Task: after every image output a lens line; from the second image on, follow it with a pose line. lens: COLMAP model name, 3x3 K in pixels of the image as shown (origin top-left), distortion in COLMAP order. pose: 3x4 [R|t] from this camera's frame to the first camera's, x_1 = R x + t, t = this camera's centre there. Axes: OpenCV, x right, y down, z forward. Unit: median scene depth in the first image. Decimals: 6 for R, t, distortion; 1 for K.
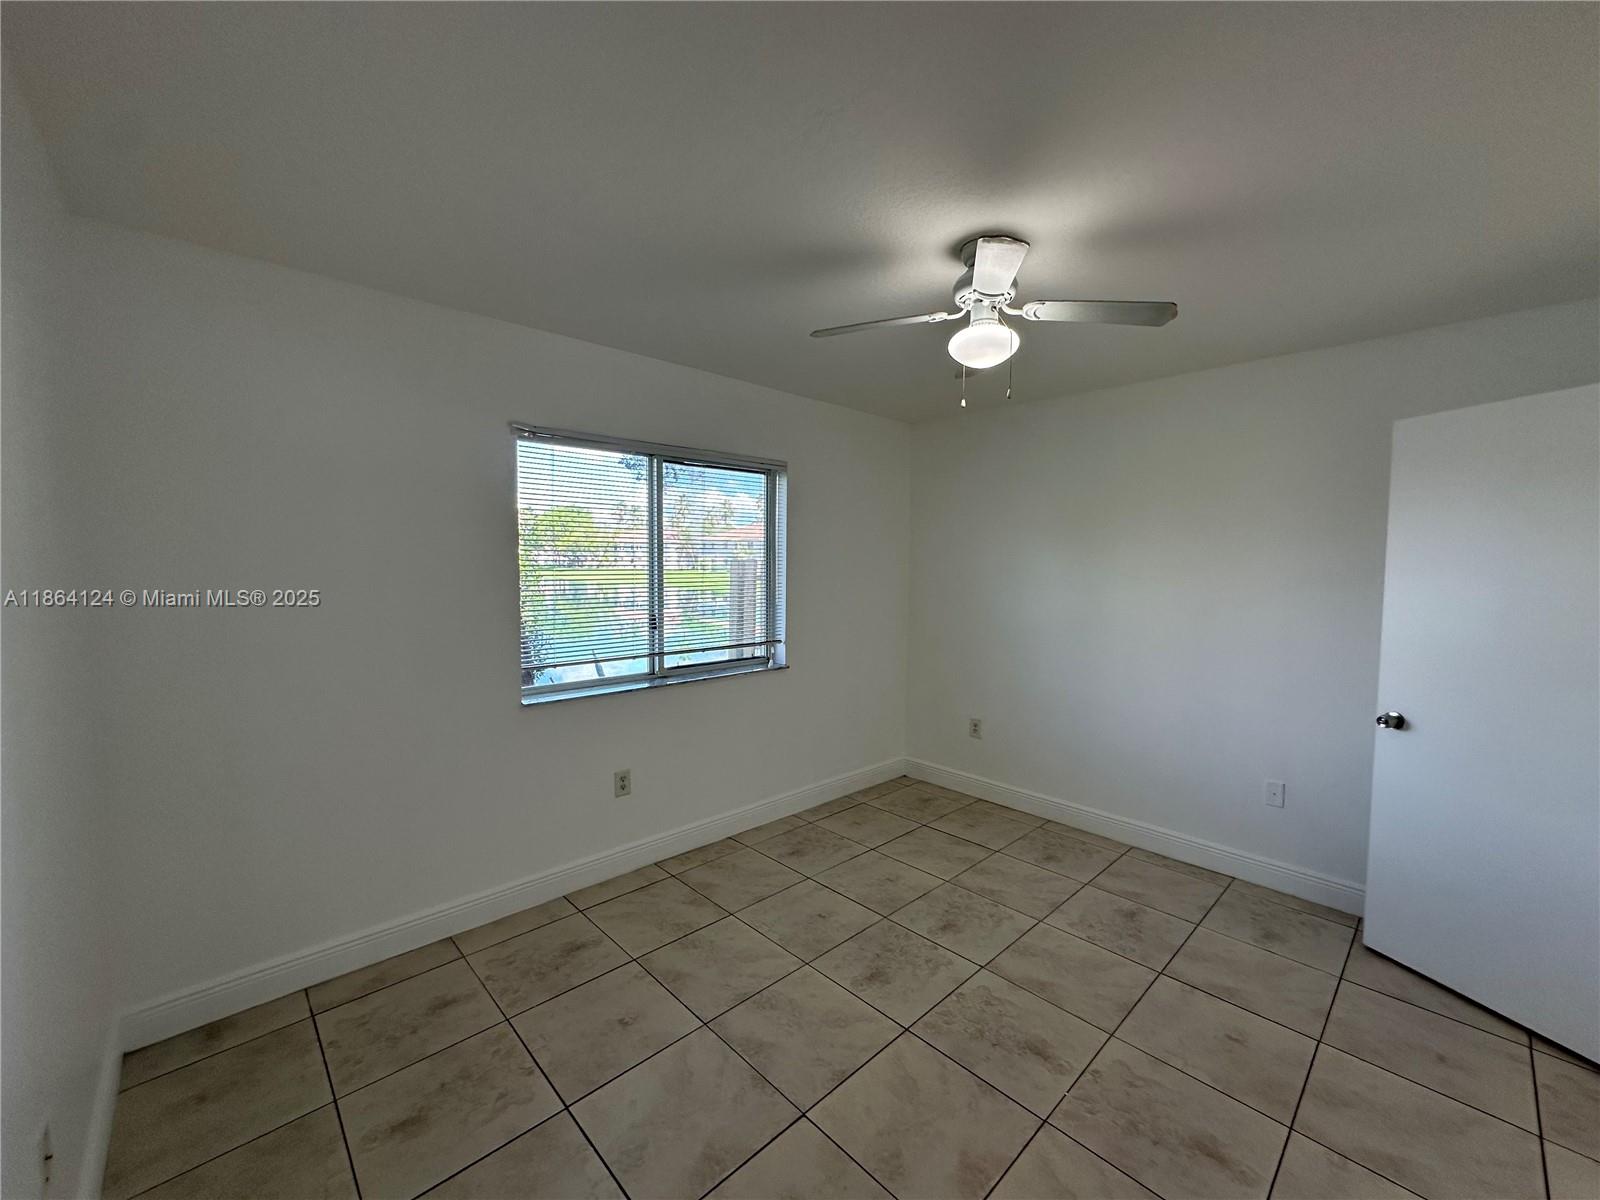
lens RADIAL K [[641.2, 0, 799.9], [0, 641.2, 604.9], [0, 0, 1]] dist [-0.000352, 0.000081]
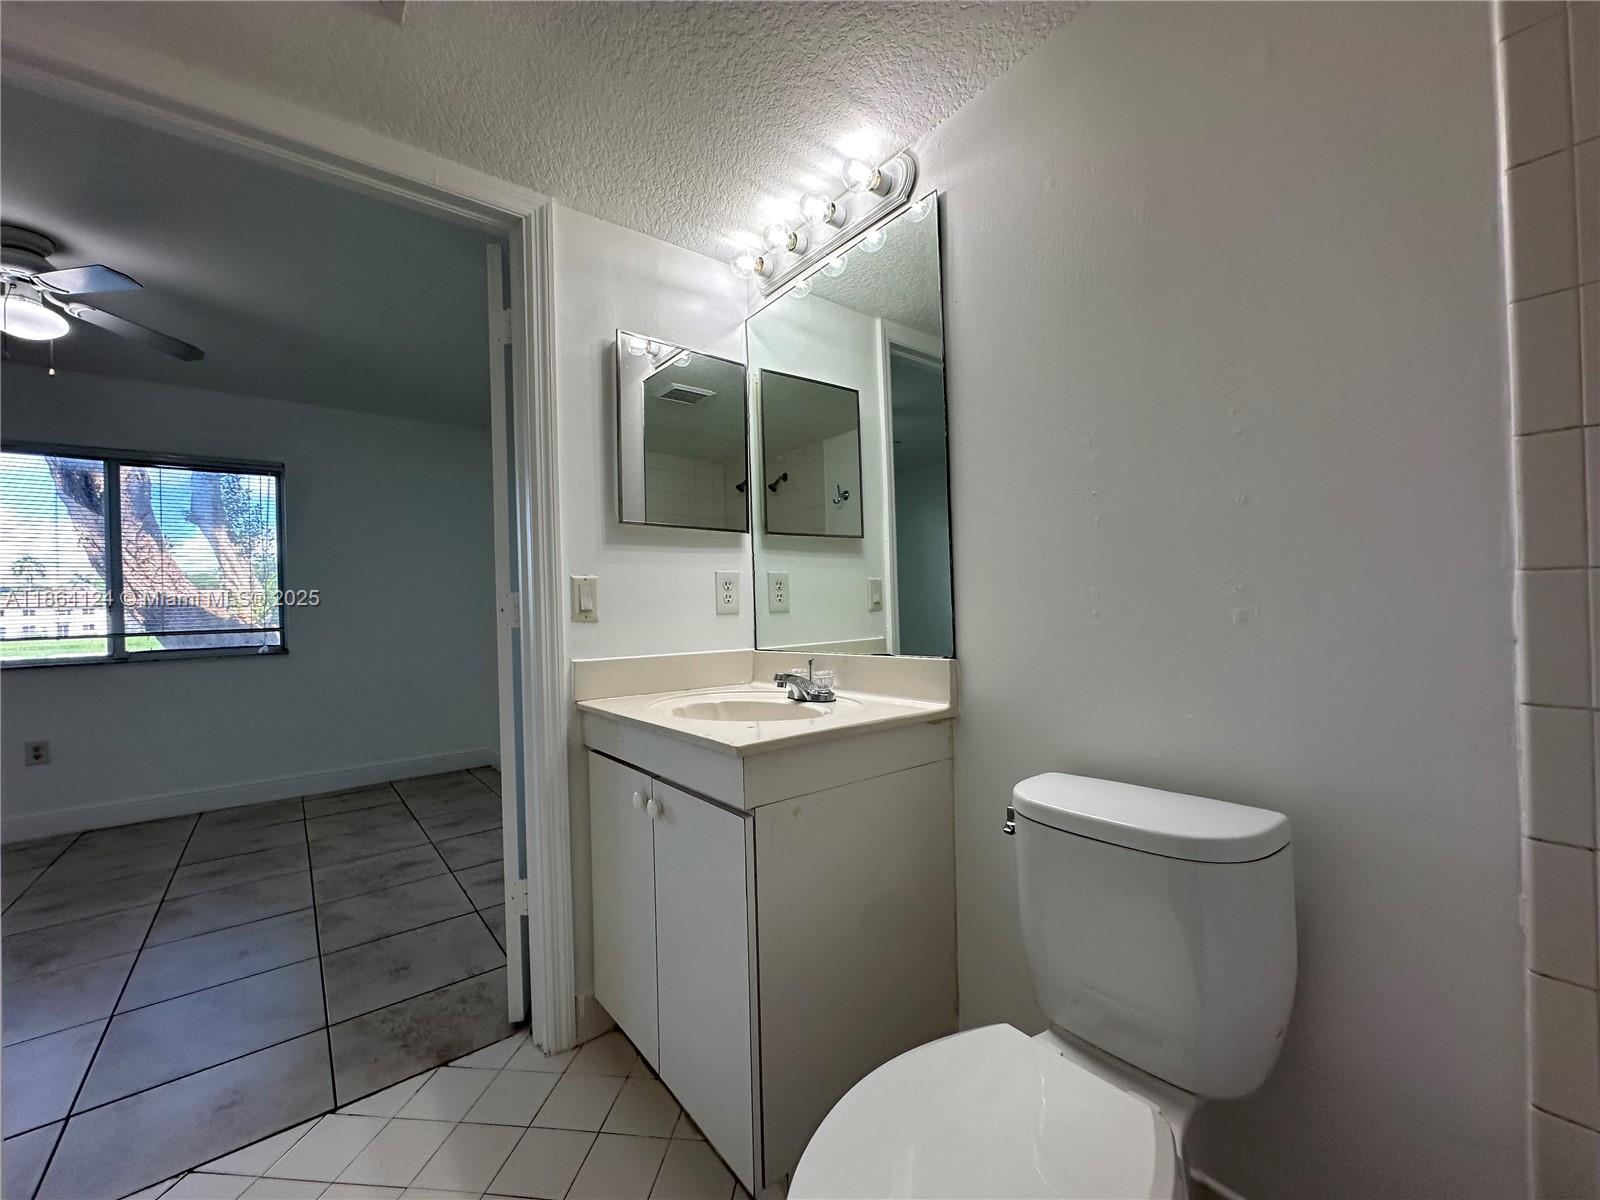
lens RADIAL K [[641.2, 0, 800.3], [0, 641.2, 600.8], [0, 0, 1]] dist [-0.000352, 0.000081]
pose [[0.995994, -0.039866, -0.080043, 1.112565], [0.033294, 0.996090, -0.081828, 0.153388], [0.082992, 0.078836, 0.993427, 0.006523]]
